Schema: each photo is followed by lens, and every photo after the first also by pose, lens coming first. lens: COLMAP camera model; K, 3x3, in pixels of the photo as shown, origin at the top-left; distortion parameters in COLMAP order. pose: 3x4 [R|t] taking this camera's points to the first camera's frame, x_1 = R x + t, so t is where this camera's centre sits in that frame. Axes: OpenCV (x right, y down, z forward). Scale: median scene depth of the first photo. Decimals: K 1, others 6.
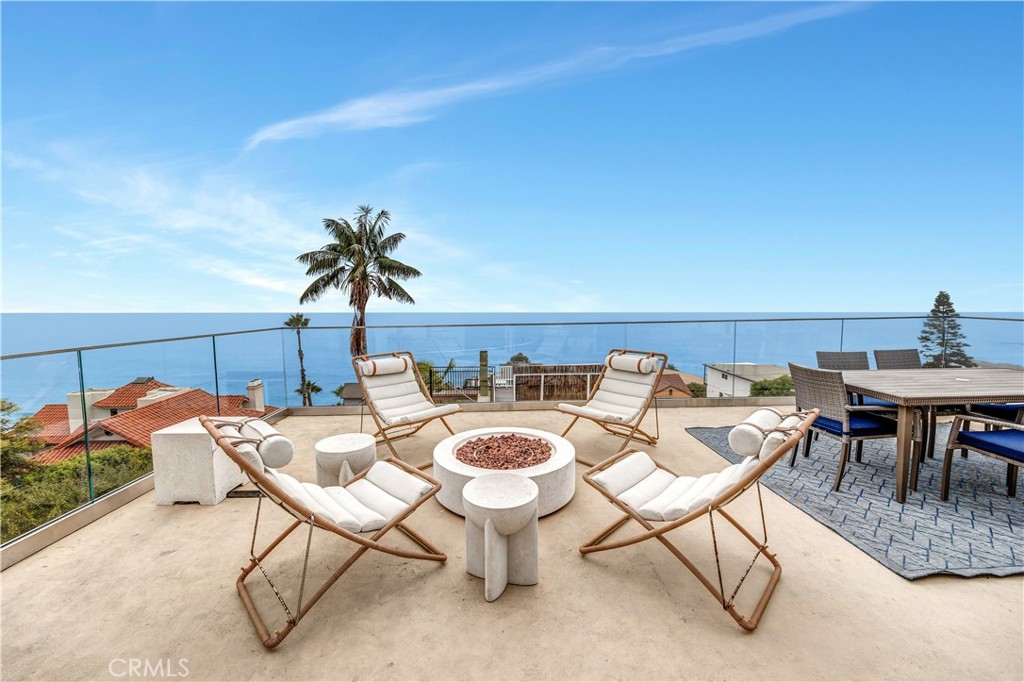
lens RADIAL K [[428.4, 0, 511.8], [0, 428.4, 324.2], [0, 0, 1]] dist [-0.000936, 0.000128]
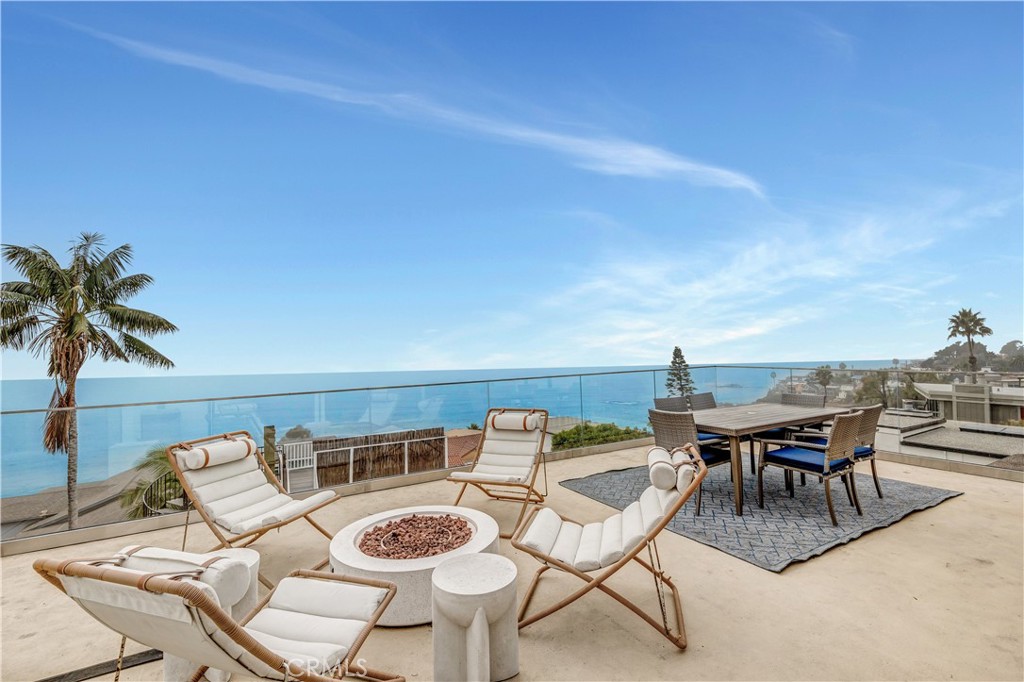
lens RADIAL K [[461.6, 0, 527.0], [0, 461.6, 320.5], [0, 0, 1]] dist [0.010895, -0.000002]
pose [[0.884169, 0.020008, 0.466738, -0.207191], [0.044428, 0.990953, -0.126643, -0.004824], [-0.465049, 0.132710, 0.875281, 0.015974]]
